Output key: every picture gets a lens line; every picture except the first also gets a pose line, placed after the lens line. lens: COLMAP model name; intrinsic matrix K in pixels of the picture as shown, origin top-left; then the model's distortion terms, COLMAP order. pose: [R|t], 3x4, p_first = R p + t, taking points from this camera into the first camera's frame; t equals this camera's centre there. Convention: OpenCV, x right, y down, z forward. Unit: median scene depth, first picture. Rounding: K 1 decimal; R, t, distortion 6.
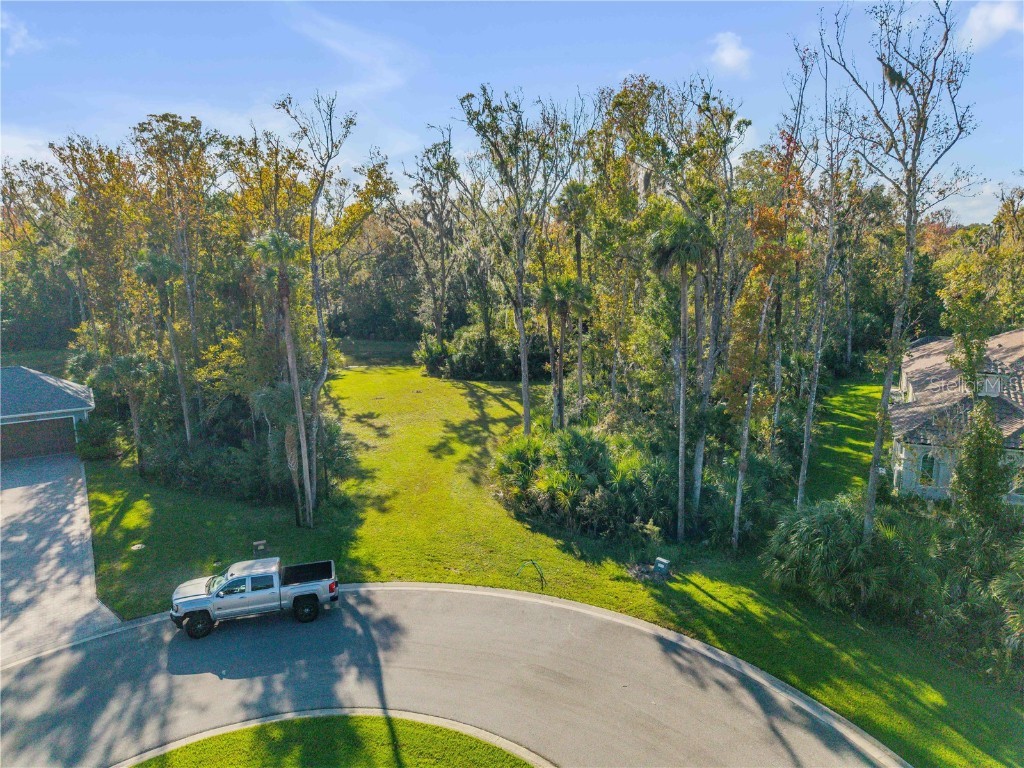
lens RADIAL K [[694.8, 0, 512.0], [0, 694.8, 384.0], [0, 0, 1]] dist [0.004882, -0.003363]
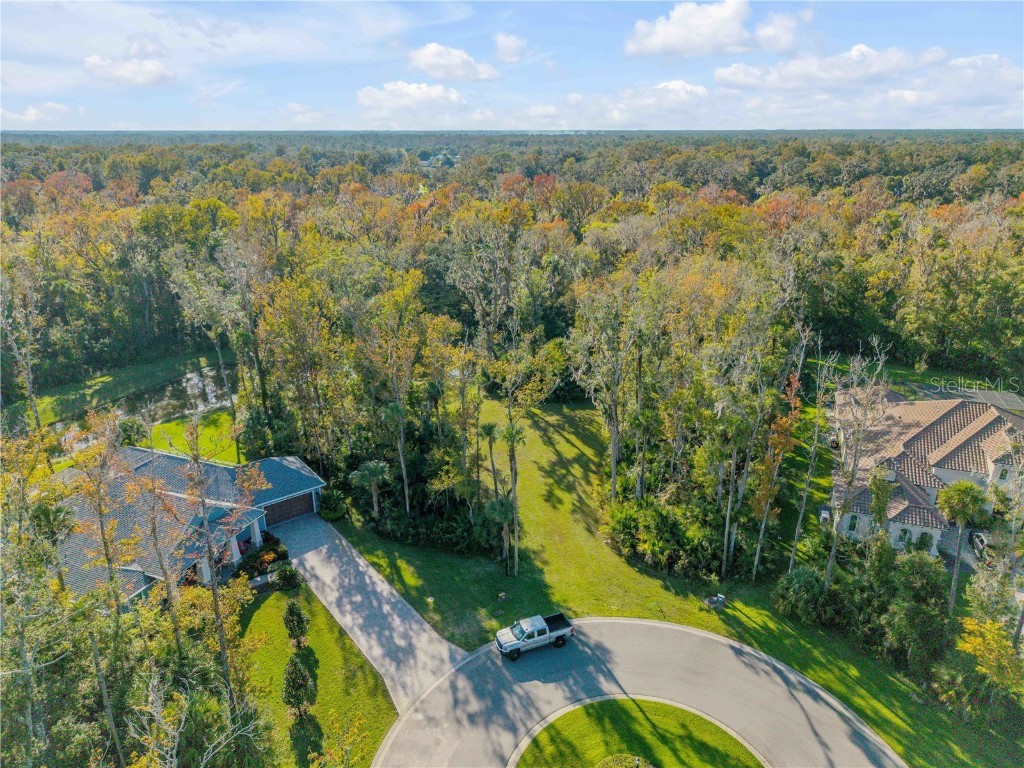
lens RADIAL K [[691.2, 0, 512.1], [0, 691.2, 399.2], [0, 0, 1]] dist [-0.005759, 0.000163]
pose [[0.995092, -0.031365, 0.093853, -0.462715], [0.013974, 0.983474, 0.180510, -0.564443], [-0.097963, -0.178312, 0.979085, -0.632708]]
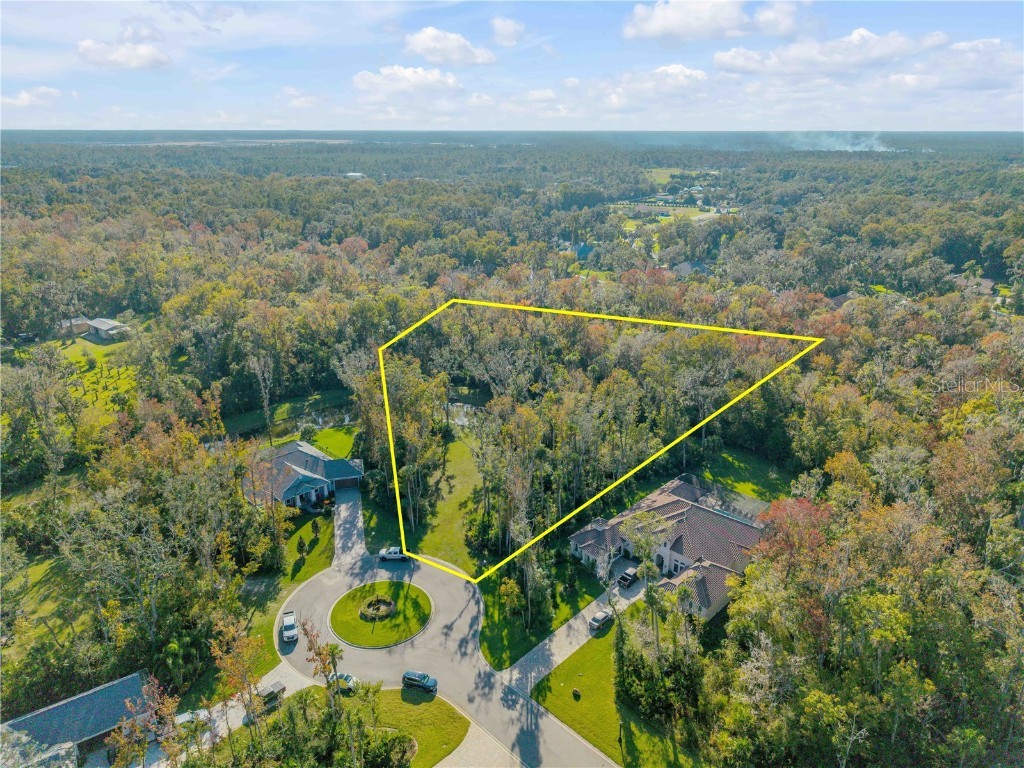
lens RADIAL K [[694.8, 0, 512.0], [0, 694.8, 384.0], [0, 0, 1]] dist [0.004882, -0.003363]
pose [[0.948971, 0.117351, -0.292717, 1.311486], [-0.068368, 0.982667, 0.172309, -1.365572], [0.307864, -0.143504, 0.940546, -2.433708]]
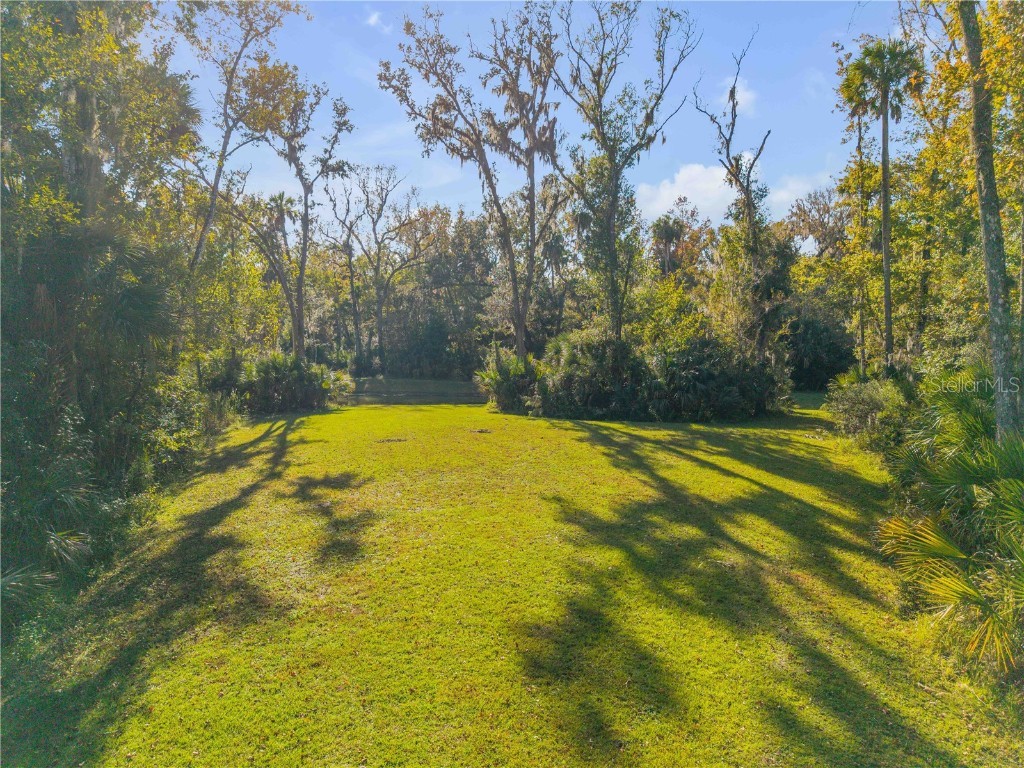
lens RADIAL K [[674.8, 0, 512.0], [0, 674.8, 384.0], [0, 0, 1]] dist [0.049156, -0.000619]
pose [[0.995669, 0.002469, -0.092937, -0.149961], [-0.013554, 0.992822, -0.118832, 0.061118], [0.091977, 0.119577, 0.988555, 1.143750]]
